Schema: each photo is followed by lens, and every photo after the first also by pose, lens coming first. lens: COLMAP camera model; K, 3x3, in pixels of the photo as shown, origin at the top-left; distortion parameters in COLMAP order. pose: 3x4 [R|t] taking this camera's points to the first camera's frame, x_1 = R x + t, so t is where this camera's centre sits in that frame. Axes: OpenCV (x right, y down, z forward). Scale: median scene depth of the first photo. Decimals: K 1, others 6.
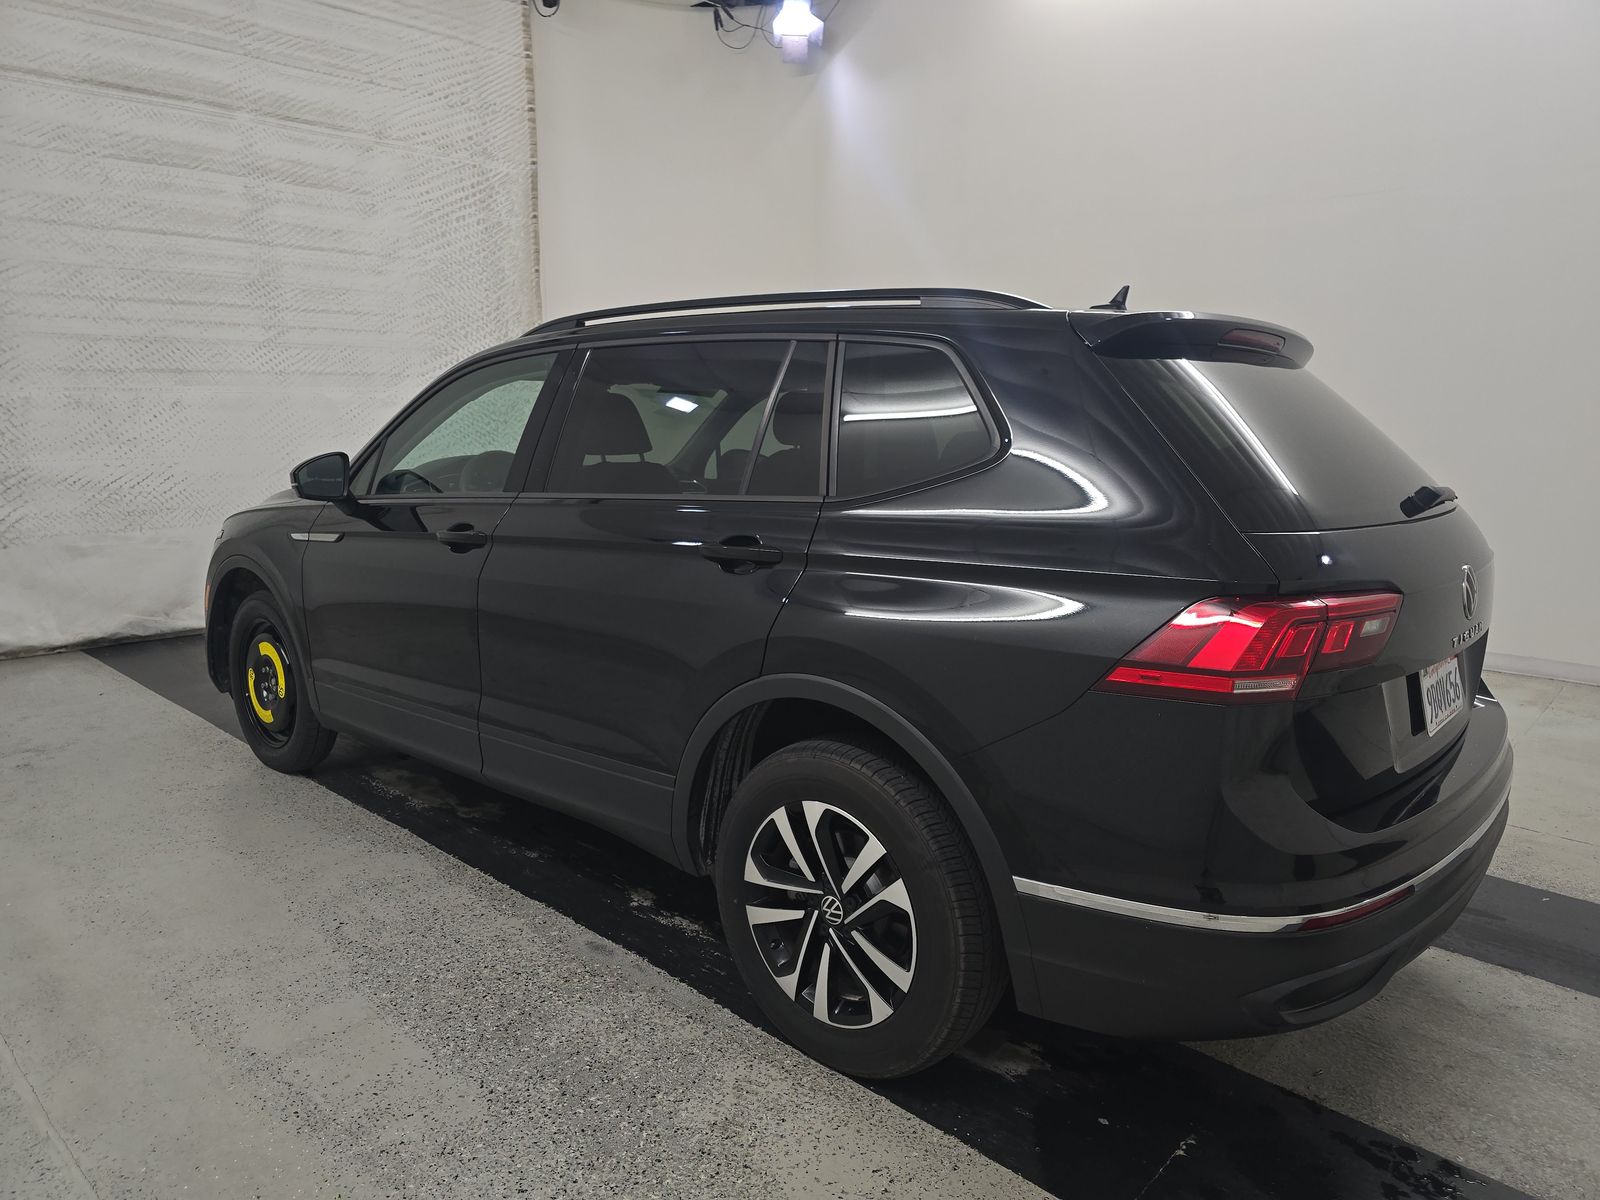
lens RADIAL K [[1062.1, 0, 801.1], [0, 1062.1, 616.7], [0, 0, 1]] dist [-0.007887, -0.006102]
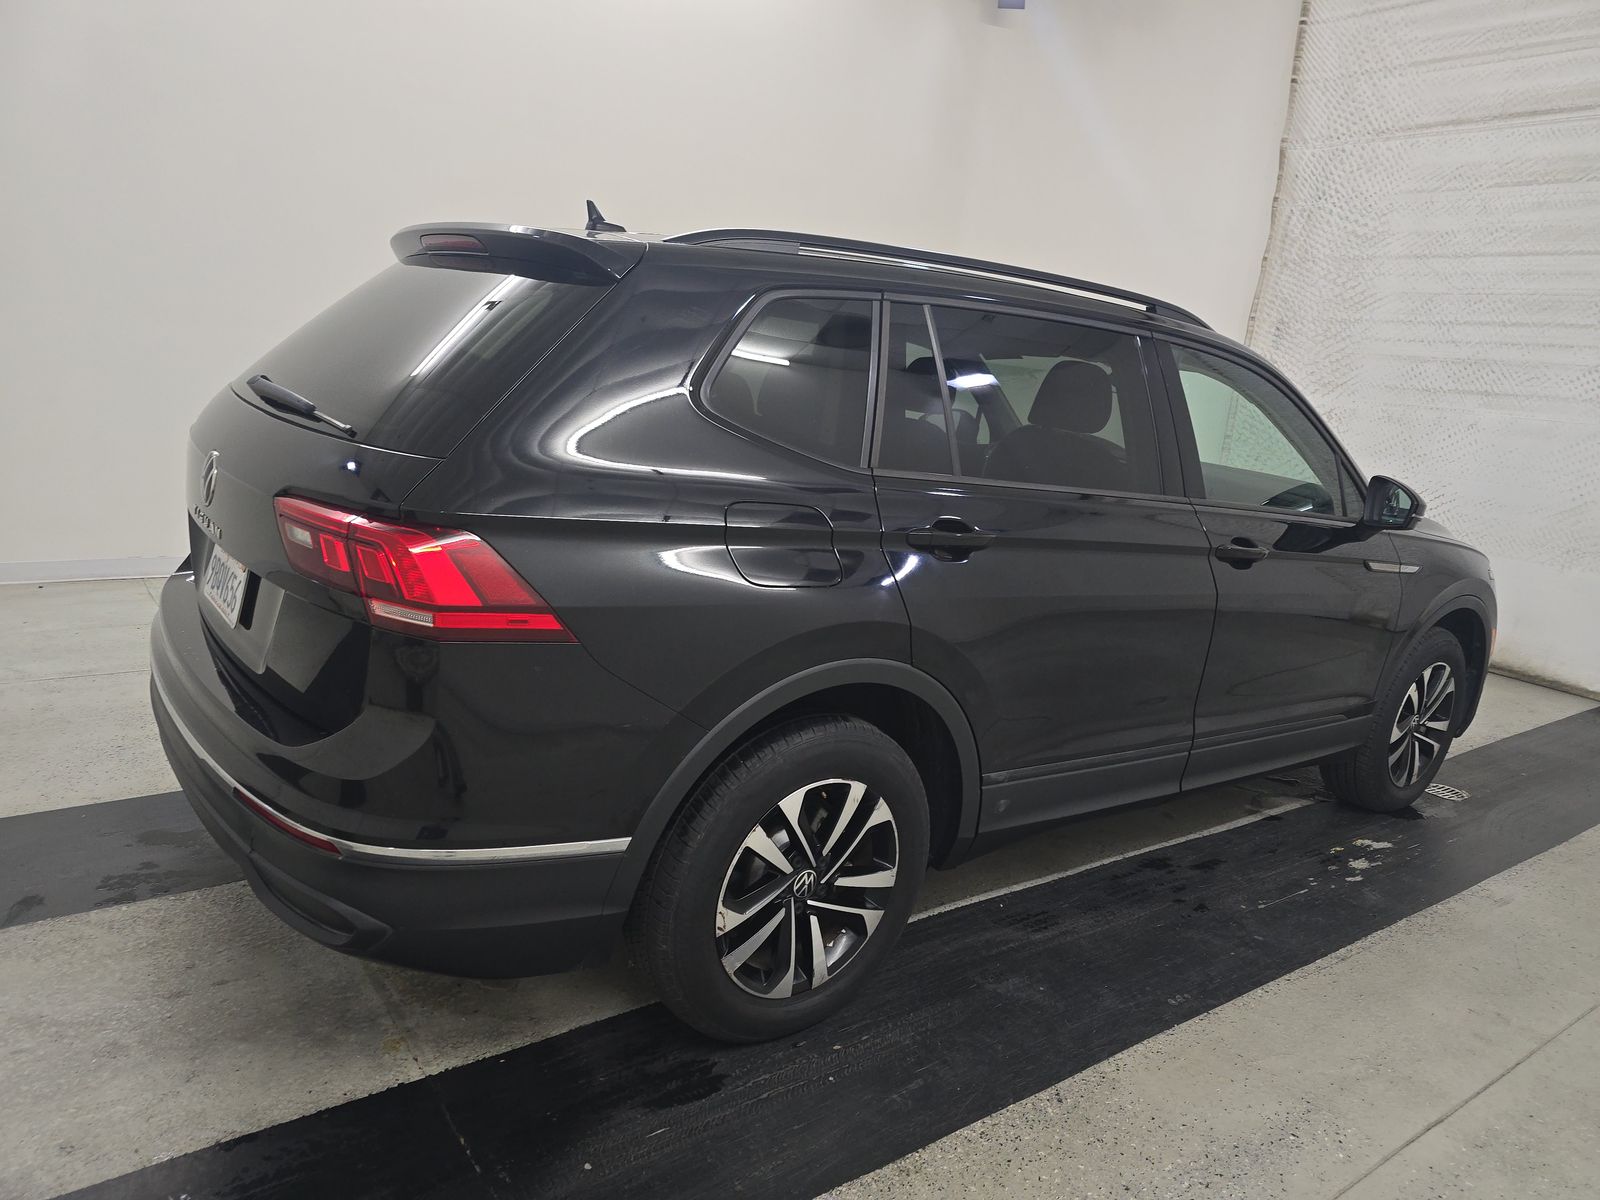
lens RADIAL K [[1055.0, 0, 800.0], [0, 1055.0, 600.0], [0, 0, 1]] dist [0.027540, -0.026370]
pose [[-0.163924, 0.194817, -0.967045, 0.515148], [-0.283105, 0.929777, 0.235299, -0.105973], [0.944976, 0.312346, -0.097260, 0.555573]]
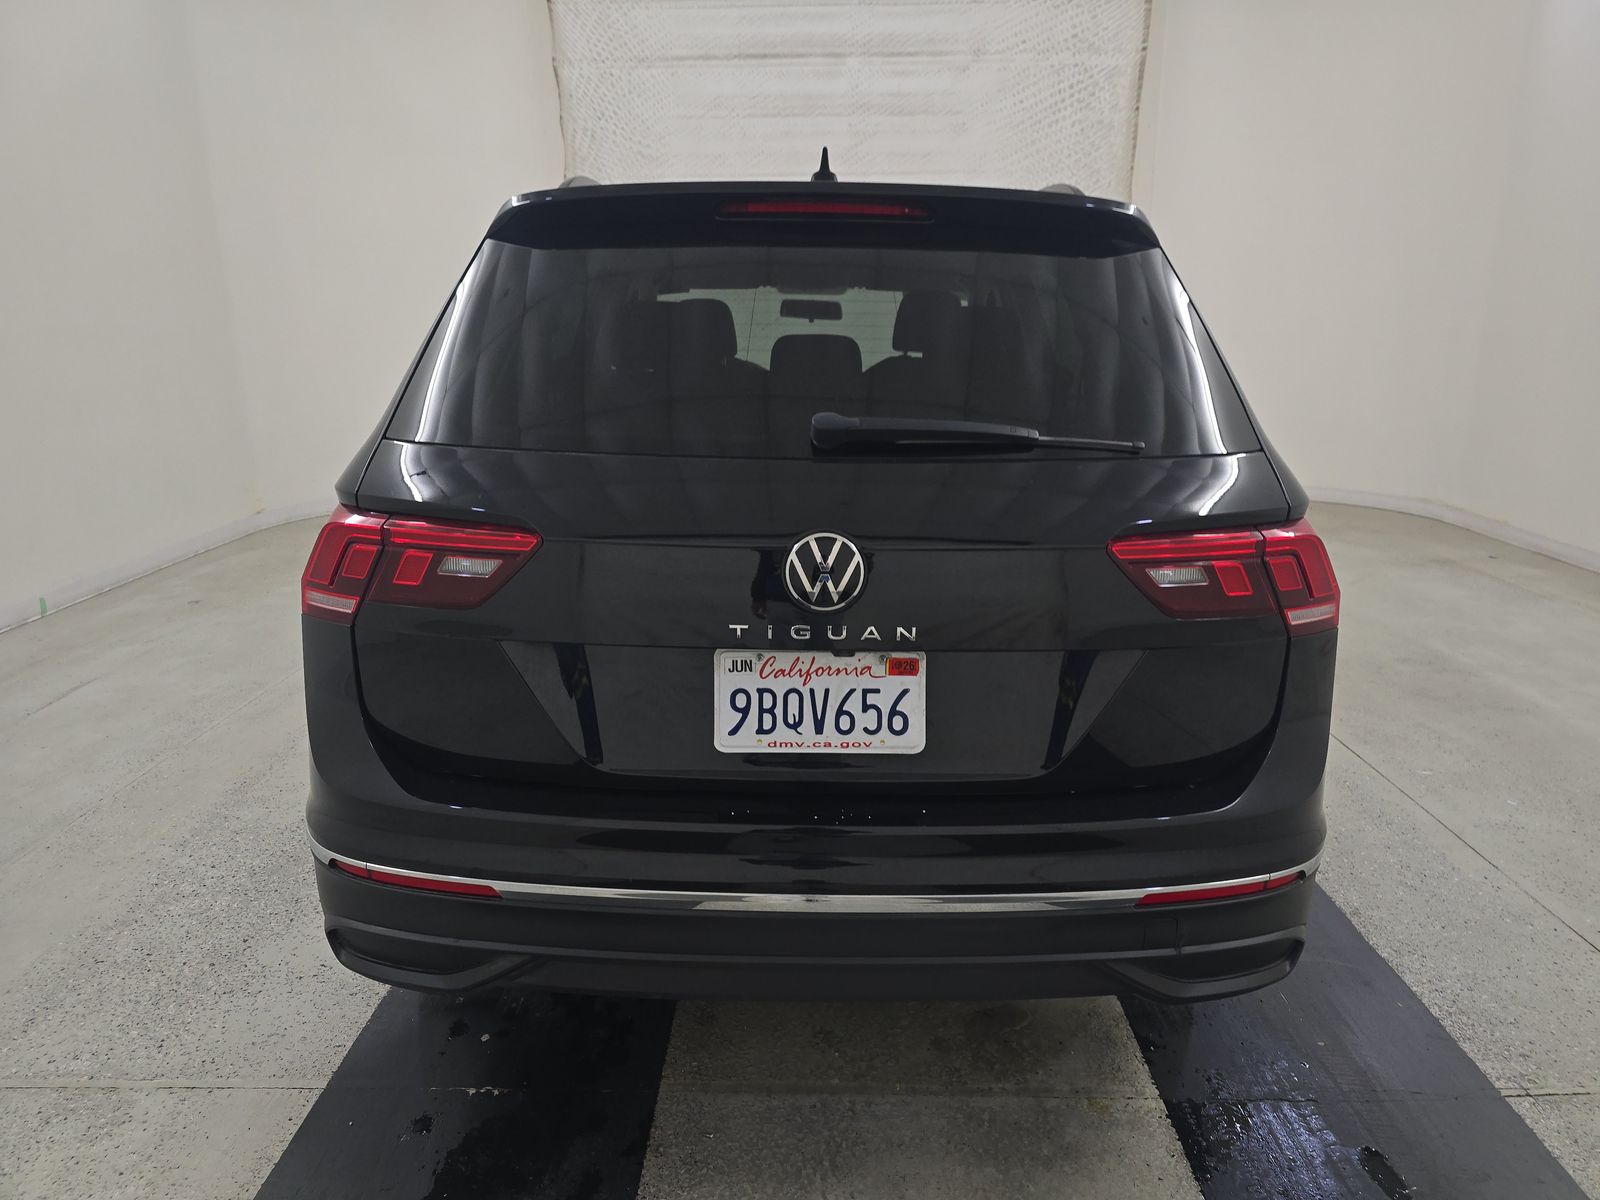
lens RADIAL K [[1055.0, 0, 800.0], [0, 1055.0, 600.0], [0, 0, 1]] dist [0.027540, -0.026370]
pose [[0.679385, 0.175307, -0.712533, 0.366162], [-0.128453, 0.984461, 0.119734, -0.027352], [0.722451, 0.010182, 0.691347, 0.169617]]
